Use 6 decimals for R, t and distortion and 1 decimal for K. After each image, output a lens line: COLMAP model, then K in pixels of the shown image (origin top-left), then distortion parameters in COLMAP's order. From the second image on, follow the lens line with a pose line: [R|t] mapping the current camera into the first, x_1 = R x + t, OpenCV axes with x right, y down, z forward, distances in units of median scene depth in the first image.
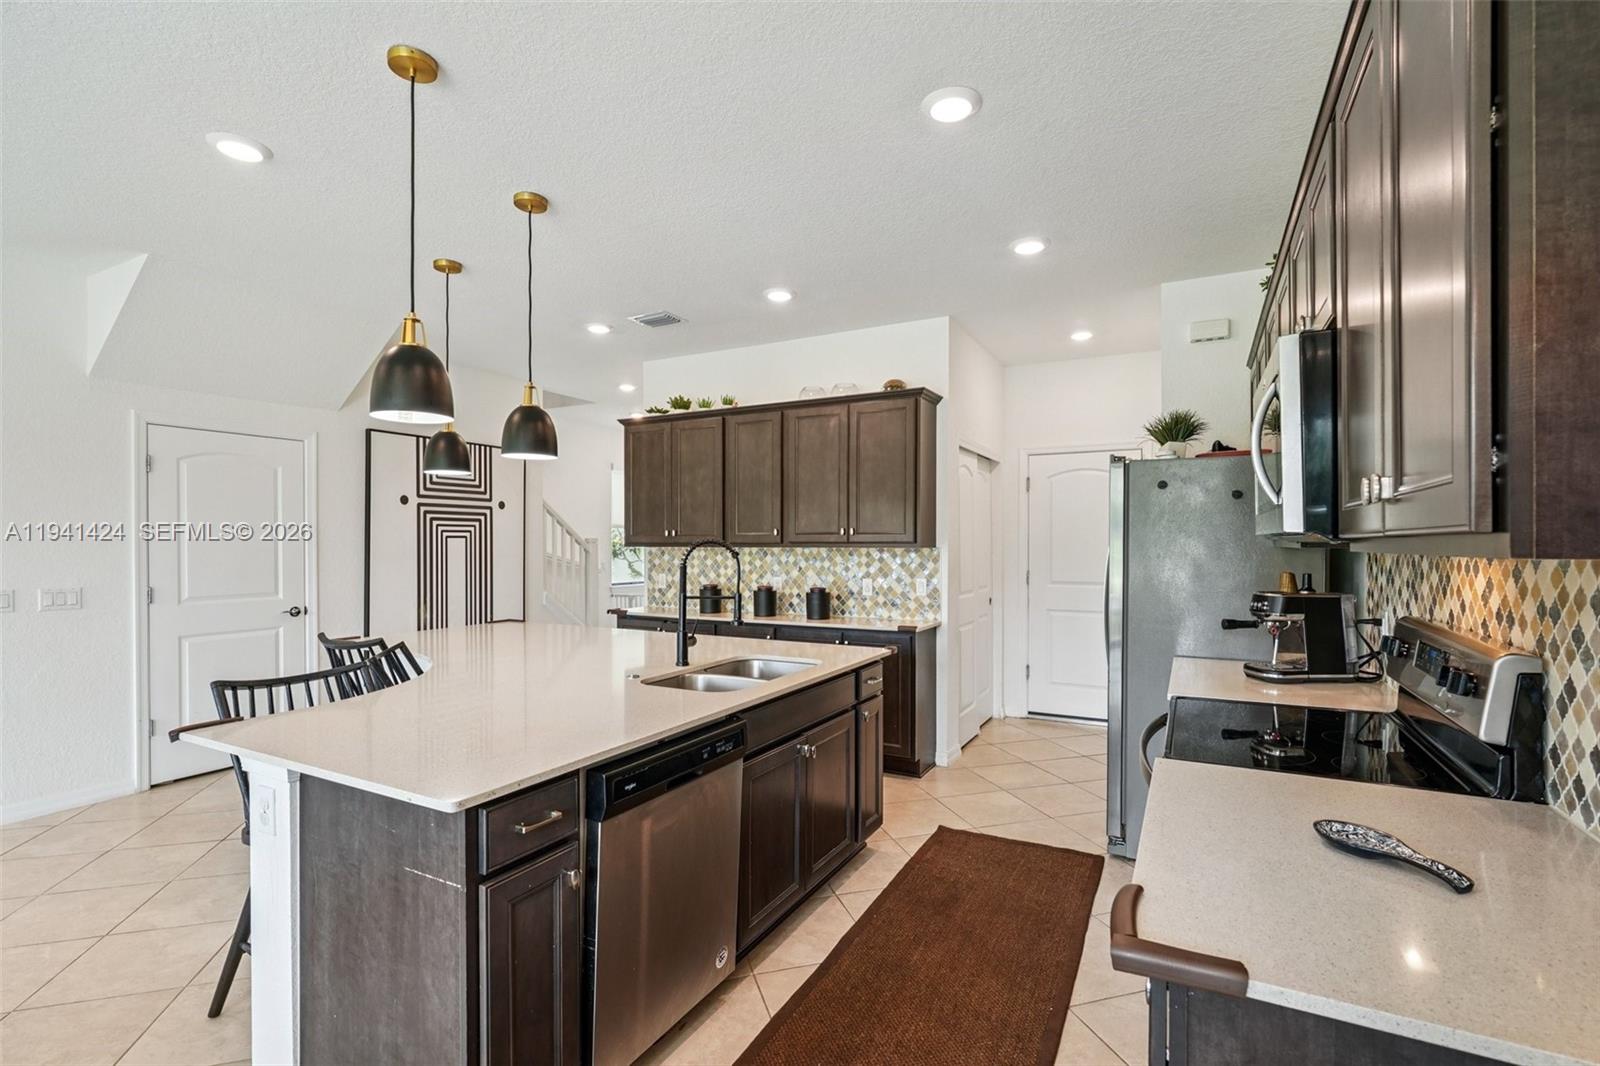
lens RADIAL K [[734.1, 0, 798.2], [0, 734.1, 545.2], [0, 0, 1]] dist [-0.013468, 0.007202]
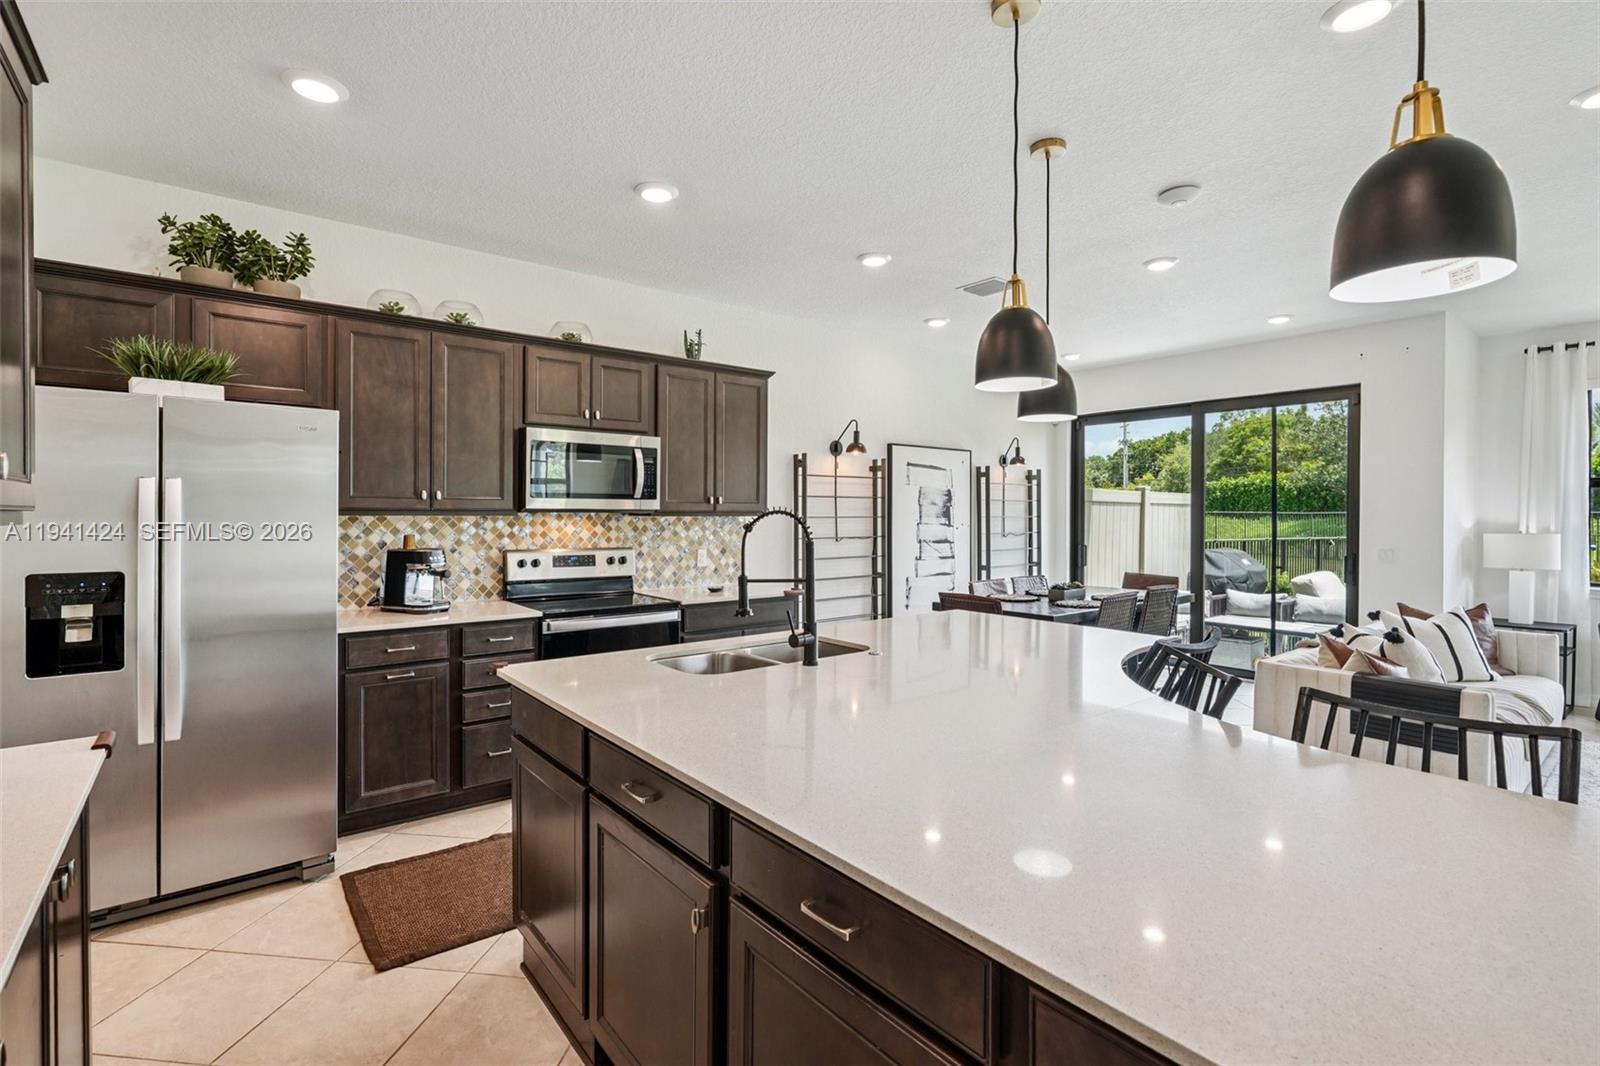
lens RADIAL K [[734.1, 0, 789.3], [0, 734.1, 520.4], [0, 0, 1]] dist [-0.013468, 0.007202]
pose [[-0.919848, -0.005296, 0.392239, -0.282314], [-0.000888, 0.999934, 0.011419, -0.002967], [-0.392274, 0.010155, -0.919792, 1.096239]]
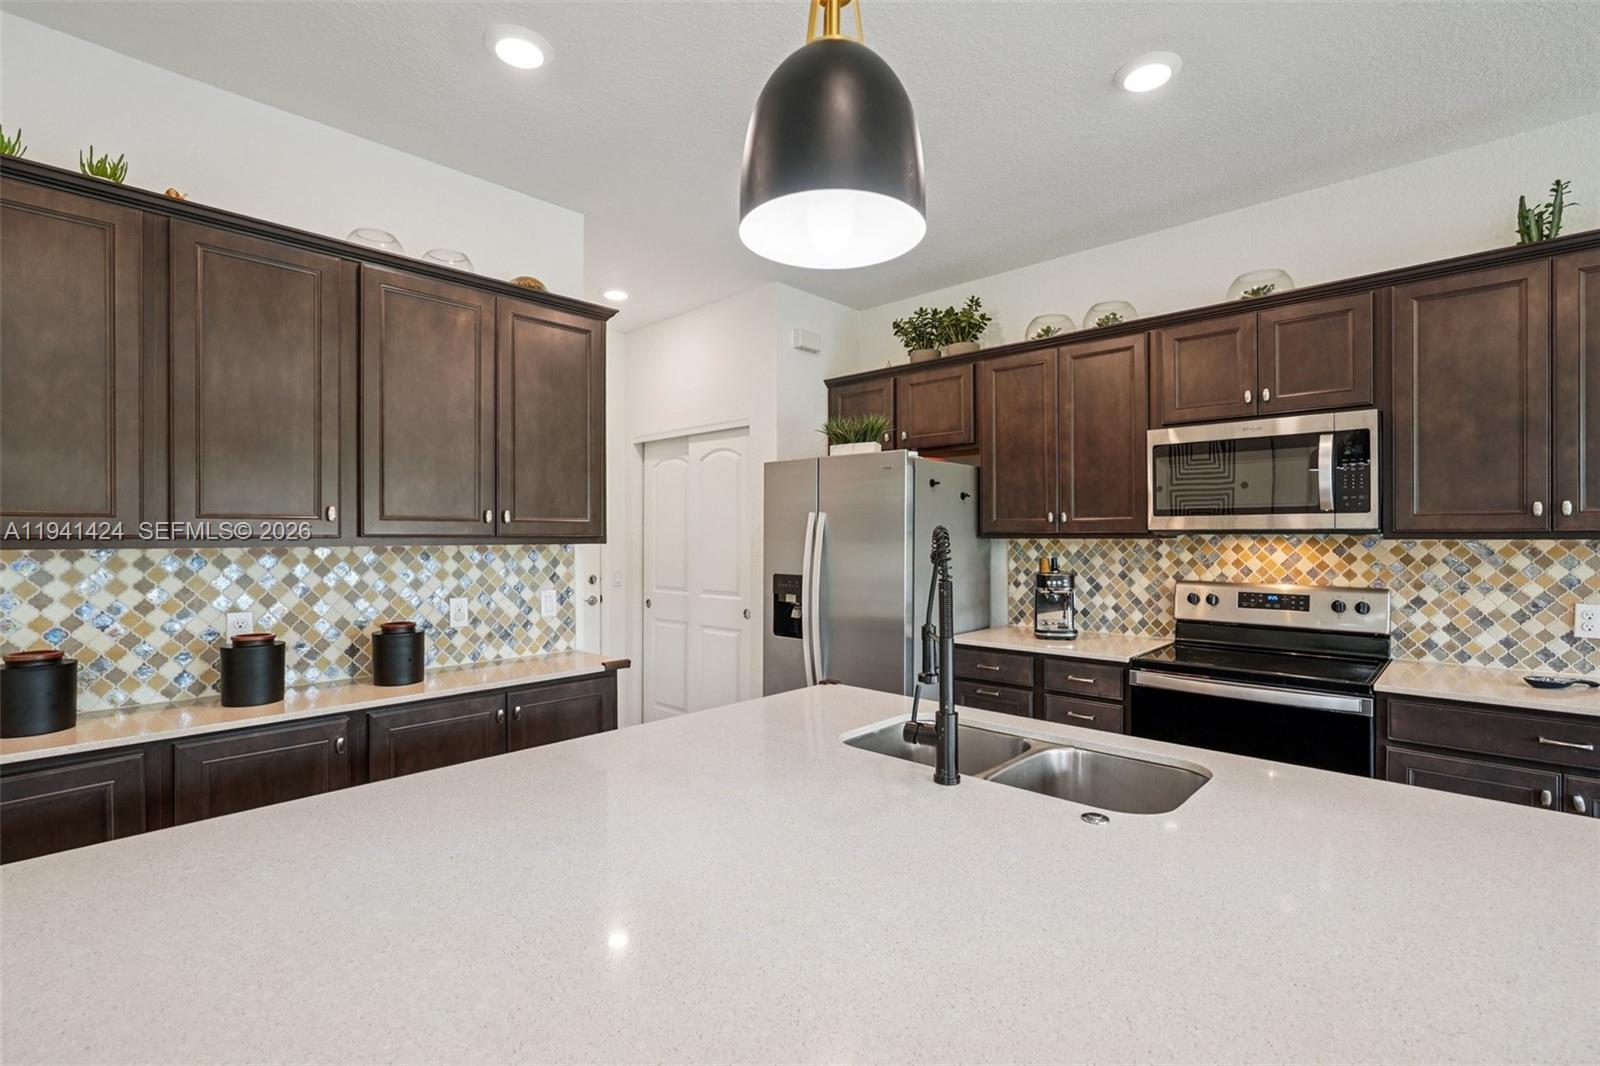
lens RADIAL K [[734.1, 0, 806.7], [0, 734.1, 538.7], [0, 0, 1]] dist [-0.013468, 0.007202]
pose [[0.252749, -0.002789, 0.967528, -0.413838], [0.005386, 0.999984, 0.001475, -0.001230], [-0.967517, 0.004839, 0.252760, 0.602005]]
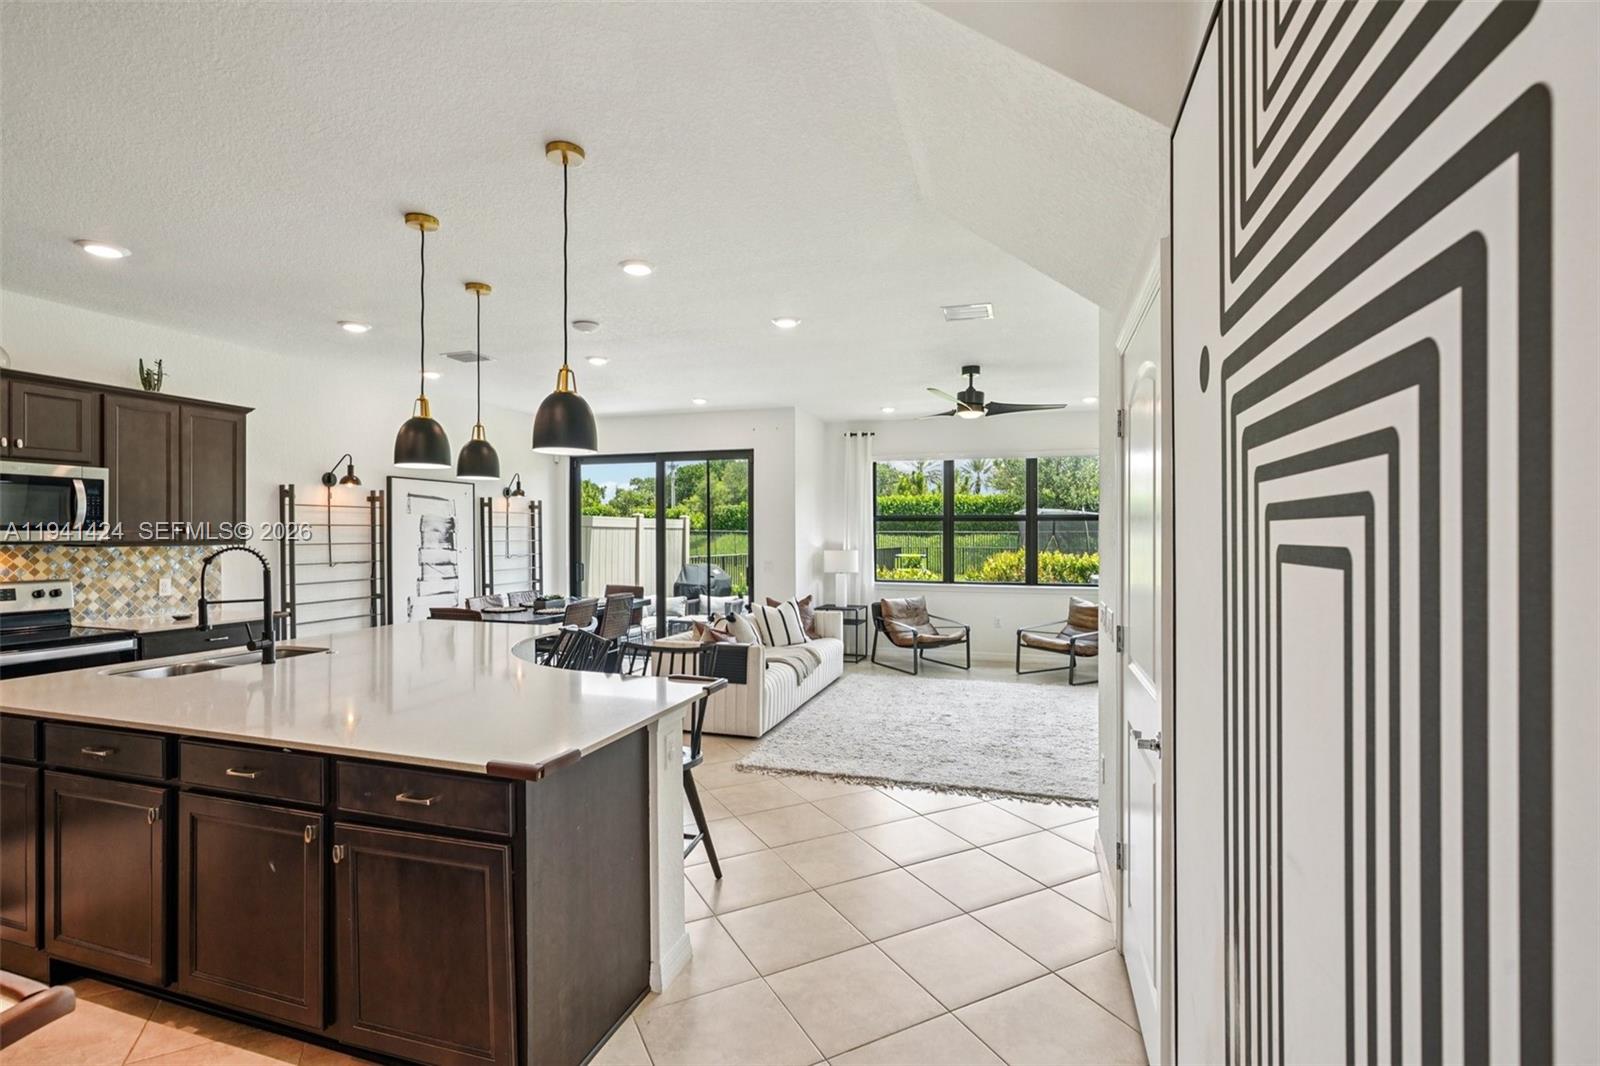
lens RADIAL K [[734.1, 0, 800.2], [0, 734.1, 538.7], [0, 0, 1]] dist [-0.013468, 0.007202]
pose [[-0.982118, 0.000179, -0.188267, -0.448732], [-0.002040, 0.999931, 0.011594, -0.020271], [0.188256, 0.011771, -0.982050, 1.370059]]
